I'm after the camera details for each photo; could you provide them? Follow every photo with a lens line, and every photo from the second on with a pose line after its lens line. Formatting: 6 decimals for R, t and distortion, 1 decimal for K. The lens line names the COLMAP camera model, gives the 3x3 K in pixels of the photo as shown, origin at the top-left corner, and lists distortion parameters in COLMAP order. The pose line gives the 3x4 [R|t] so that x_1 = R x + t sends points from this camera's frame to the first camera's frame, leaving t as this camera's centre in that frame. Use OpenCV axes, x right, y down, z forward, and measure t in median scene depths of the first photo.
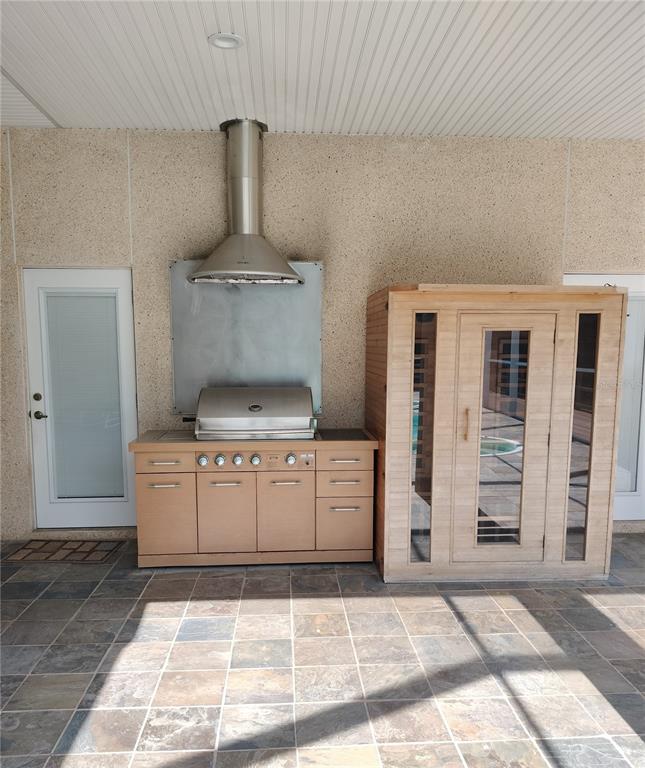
lens RADIAL K [[638.0, 0, 323.0], [0, 638.0, 388.4], [0, 0, 1]] dist [0.054789, -0.051988]
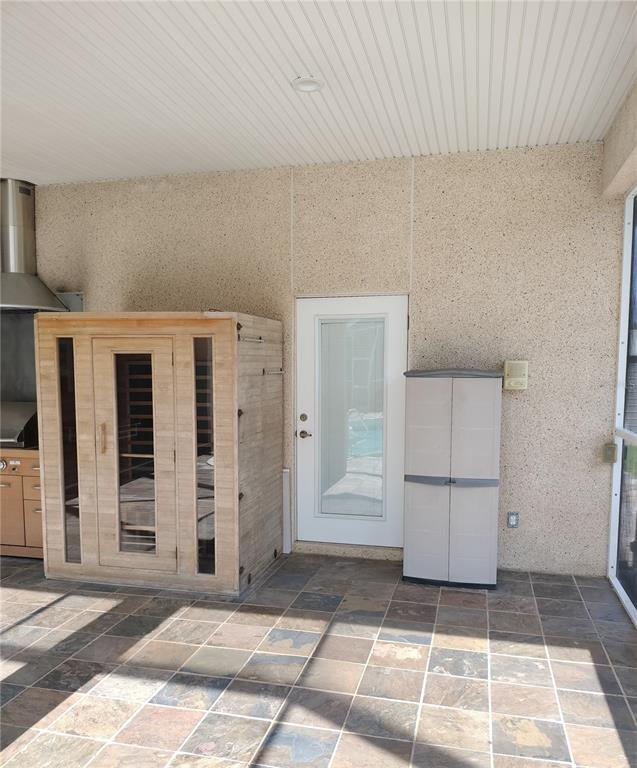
lens RADIAL K [[628.1, 0, 318.0], [0, 628.1, 389.3], [0, 0, 1]] dist [0.053780, -0.033271]
pose [[0.950257, 0.011292, -0.311264, 0.887814], [-0.021225, 0.999367, -0.028543, -0.005470], [0.310744, 0.033730, 0.949895, 0.080735]]
